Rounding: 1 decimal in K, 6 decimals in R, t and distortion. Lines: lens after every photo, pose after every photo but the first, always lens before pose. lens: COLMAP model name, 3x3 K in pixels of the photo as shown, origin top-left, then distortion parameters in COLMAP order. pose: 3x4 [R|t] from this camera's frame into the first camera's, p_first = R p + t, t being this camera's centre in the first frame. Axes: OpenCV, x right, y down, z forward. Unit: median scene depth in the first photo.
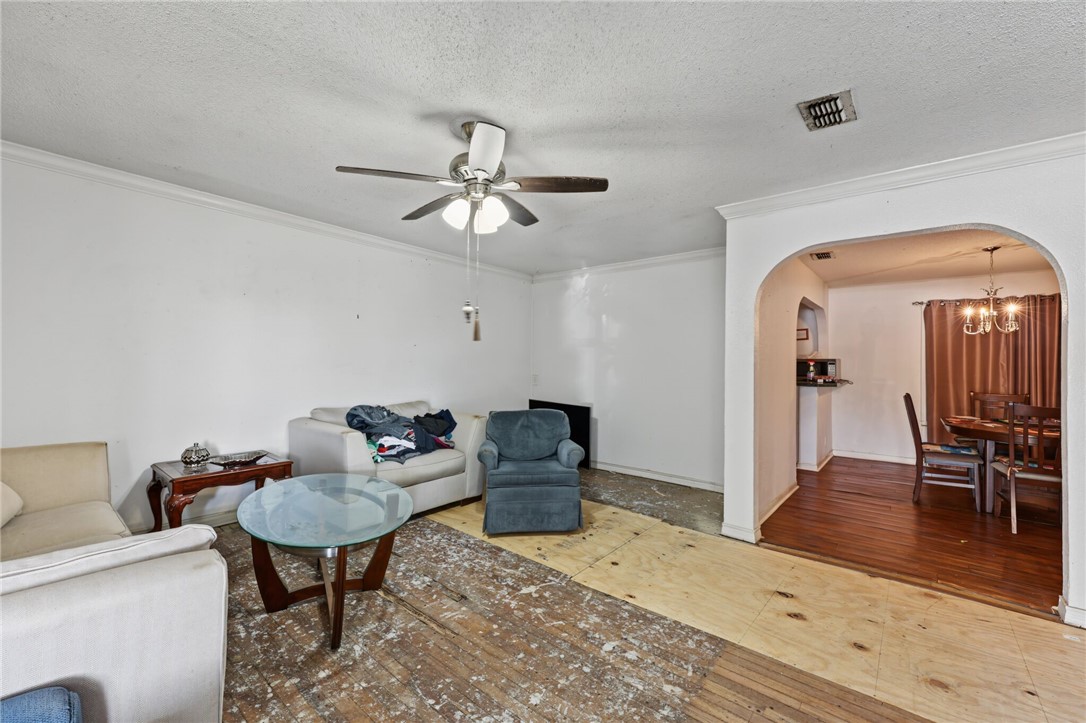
lens RADIAL K [[442.6, 0, 544.1], [0, 442.6, 357.3], [0, 0, 1]] dist [0.002543, 0.000315]
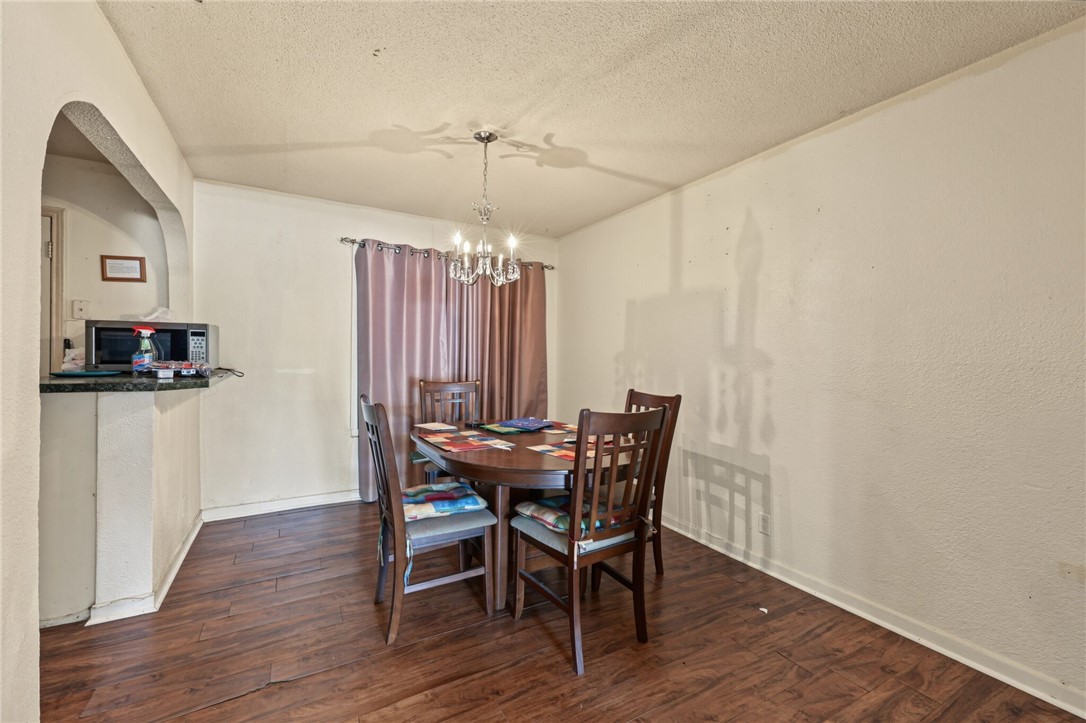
lens RADIAL K [[442.6, 0, 545.4], [0, 442.6, 357.7], [0, 0, 1]] dist [0.002543, 0.000315]
pose [[0.341934, -0.013264, 0.939630, 0.356603], [-0.018717, 0.999606, 0.020921, 0.022790], [-0.939537, -0.024740, 0.341551, 0.529854]]
